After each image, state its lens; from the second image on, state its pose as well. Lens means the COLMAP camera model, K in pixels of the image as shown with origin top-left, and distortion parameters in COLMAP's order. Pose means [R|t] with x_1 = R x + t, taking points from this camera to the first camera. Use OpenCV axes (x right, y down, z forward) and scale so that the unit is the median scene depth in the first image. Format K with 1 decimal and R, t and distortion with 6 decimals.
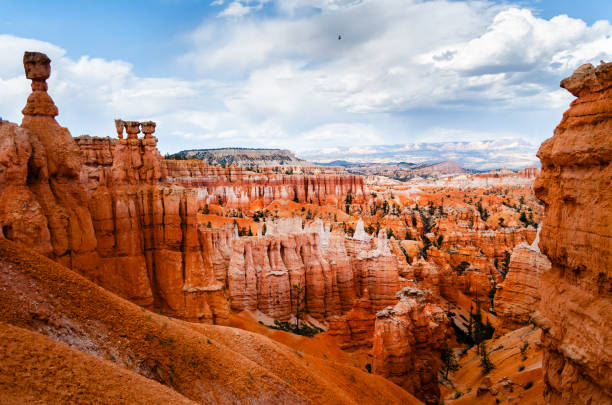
lens RADIAL K [[464.0, 0, 306.0], [0, 464.0, 202.5], [0, 0, 1]] dist [0.069970, -0.058365]
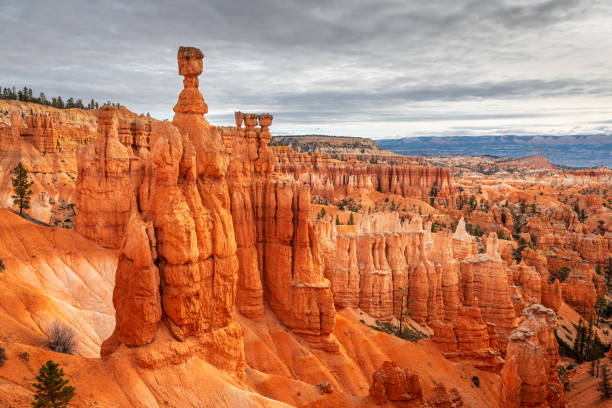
lens RADIAL K [[452.8, 0, 307.5], [0, 452.8, 203.3], [0, 0, 1]] dist [0.001751, 0.000860]
pose [[0.984454, 0.055942, -0.166499, -0.061836], [-0.050749, 0.998088, 0.035282, -0.016986], [0.168154, -0.026284, 0.985410, 0.046825]]
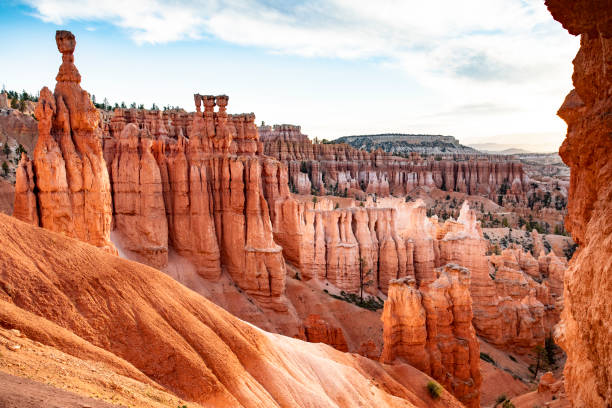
lens RADIAL K [[478.1, 0, 306.9], [0, 478.1, 207.7], [0, 0, 1]] dist [-0.002257, 0.005550]
pose [[0.945749, 0.050753, -0.320911, 0.179149], [-0.039125, 0.998326, 0.042586, 0.028171], [0.322535, -0.027720, 0.946151, -0.006359]]
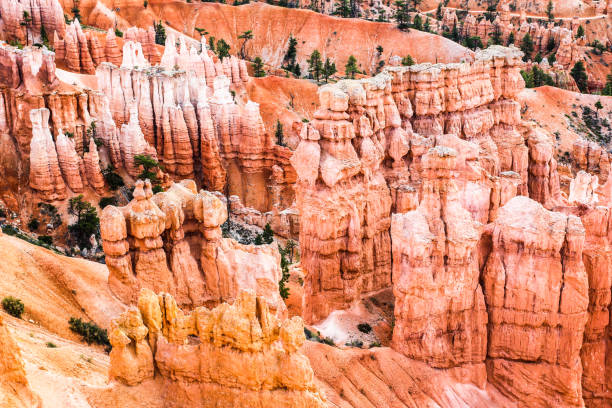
lens RADIAL K [[1060.8, 0, 306.0], [0, 1060.8, 204.0], [0, 0, 1]] dist [-0.047897, -0.012762]
pose [[0.998683, 0.025384, -0.044577, -0.570614], [-0.011528, 0.957817, 0.287147, -0.354393], [0.049985, -0.286255, 0.956849, -0.258432]]
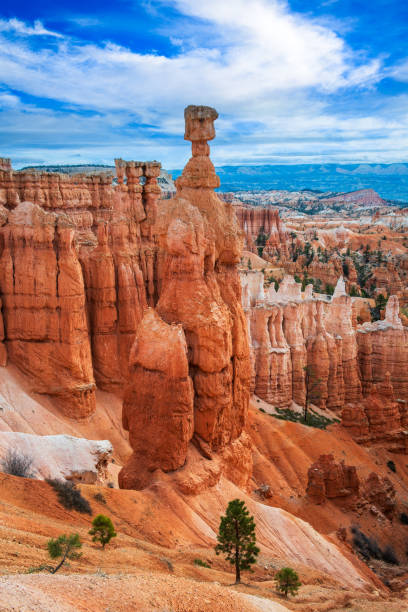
lens RADIAL K [[586.4, 0, 204.0], [0, 586.4, 306.0], [0, 0, 1]] dist [0.030604, 0.005216]
pose [[0.999195, 0.019547, 0.035032, -0.222449], [-0.023422, 0.993219, 0.113872, -0.037554], [-0.032568, -0.114601, 0.992878, -0.000298]]
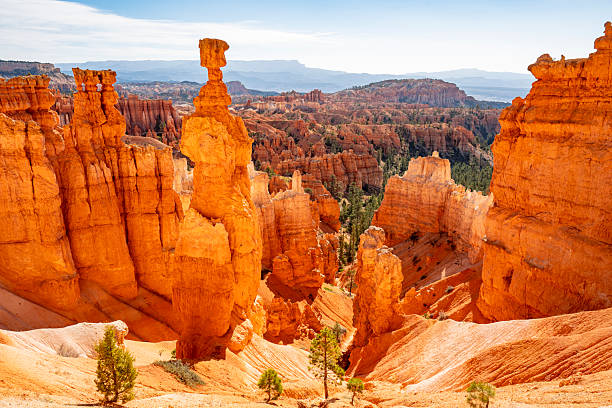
lens RADIAL K [[478.1, 0, 306.9], [0, 478.1, 207.7], [0, 0, 1]] dist [-0.002257, 0.005550]
pose [[0.904527, -0.089122, 0.416998, -0.311598], [0.016945, 0.984655, 0.173688, -0.055128], [-0.426079, -0.150040, 0.892157, 0.005688]]
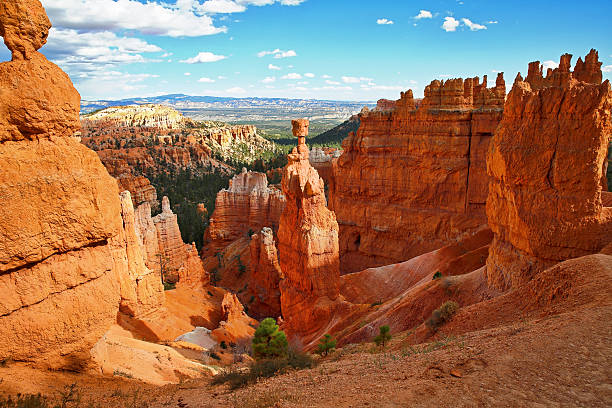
lens RADIAL K [[411.1, 0, 304.2], [0, 411.1, 202.0], [0, 0, 1]] dist [-0.061195, 0.002374]
pose [[0.507024, -0.194891, 0.839610, -0.655290], [0.081393, 0.980575, 0.178461, -0.109033], [-0.858081, -0.022146, 0.513037, 0.113695]]
